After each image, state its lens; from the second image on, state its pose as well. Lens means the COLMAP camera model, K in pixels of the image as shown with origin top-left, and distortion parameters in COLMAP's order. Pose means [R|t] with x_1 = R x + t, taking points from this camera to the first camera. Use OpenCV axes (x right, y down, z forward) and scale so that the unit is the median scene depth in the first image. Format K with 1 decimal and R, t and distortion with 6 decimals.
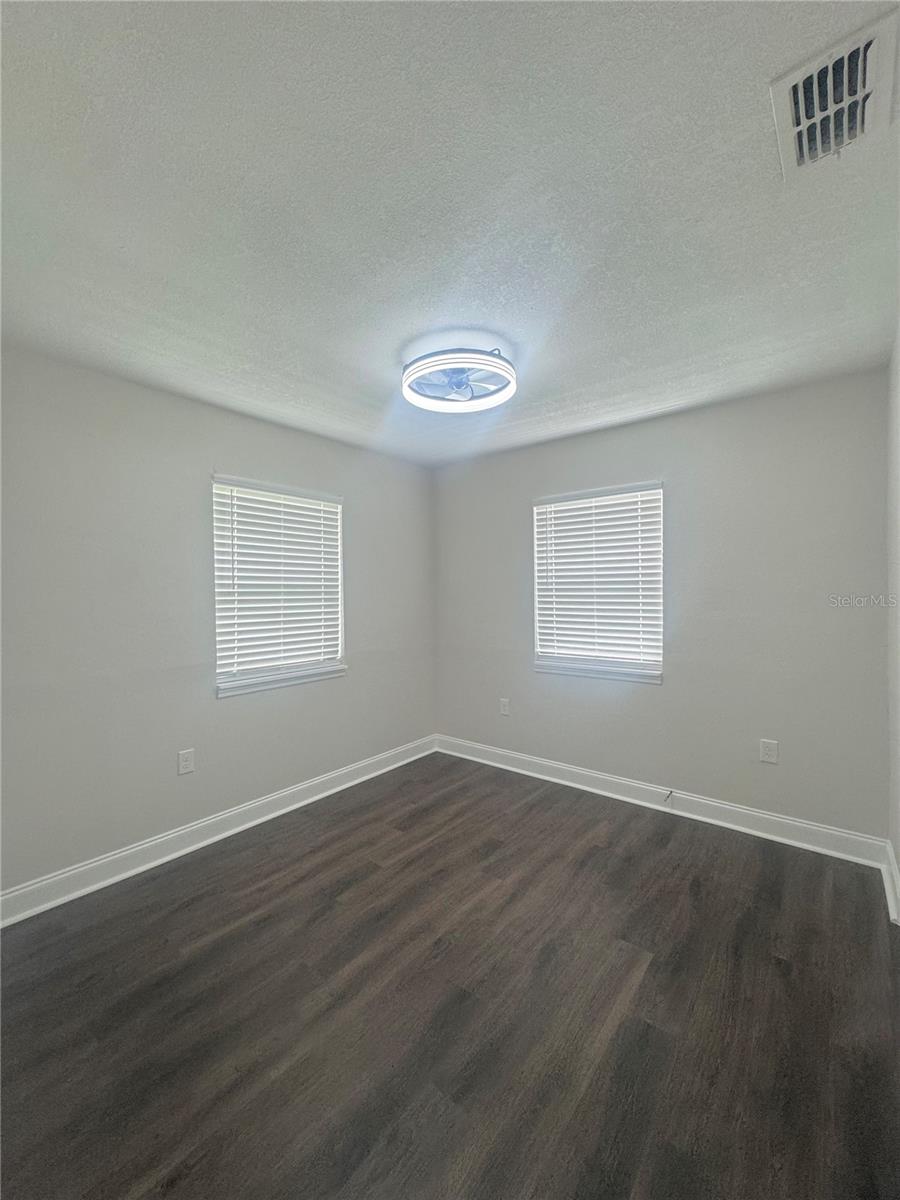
lens RADIAL K [[481.5, 0, 455.9], [0, 481.5, 604.9], [0, 0, 1]] dist [-0.002461, 0.000429]
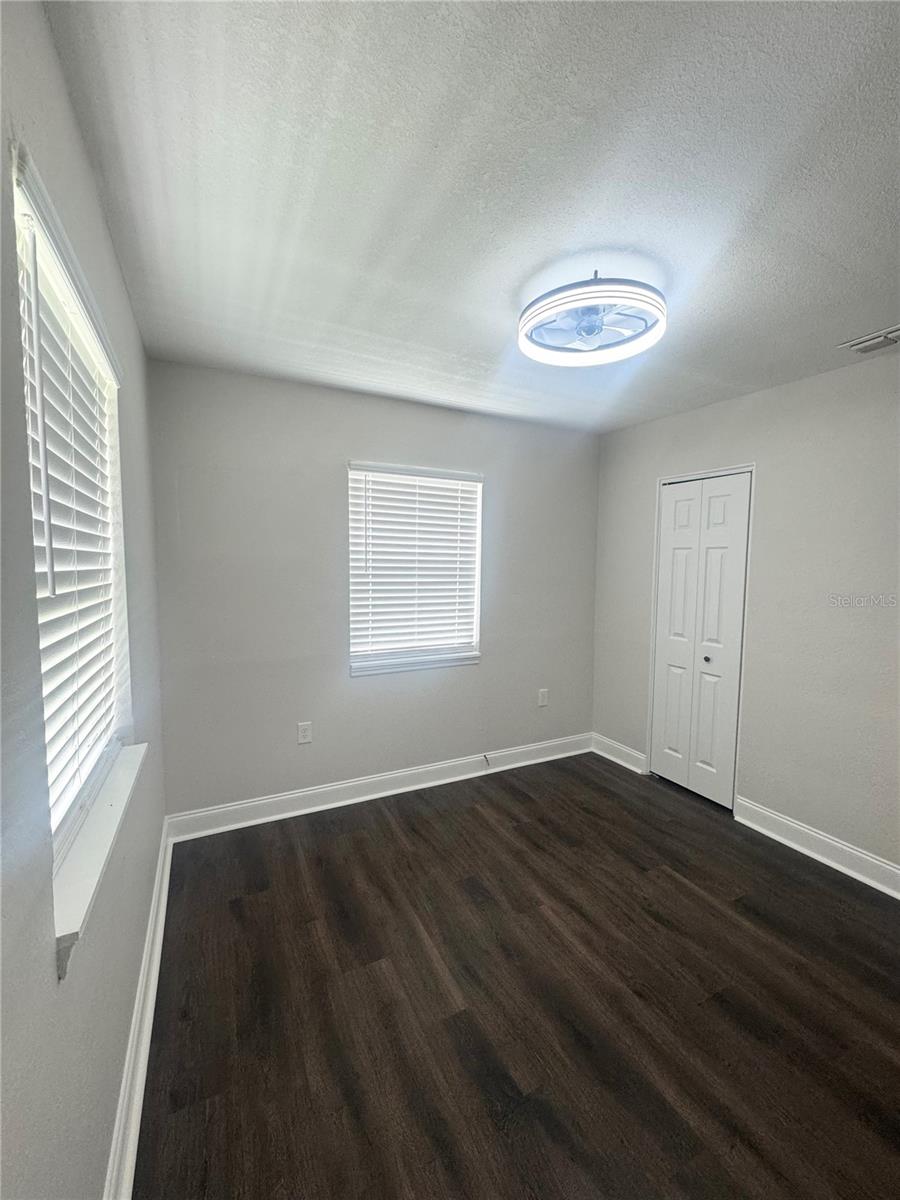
lens RADIAL K [[481.5, 0, 454.5], [0, 481.5, 597.8], [0, 0, 1]] dist [-0.002461, 0.000429]
pose [[0.417982, -0.056555, 0.906693, -0.629301], [0.016181, 0.998365, 0.054814, -0.045485], [-0.908311, -0.008240, 0.418214, 0.645907]]
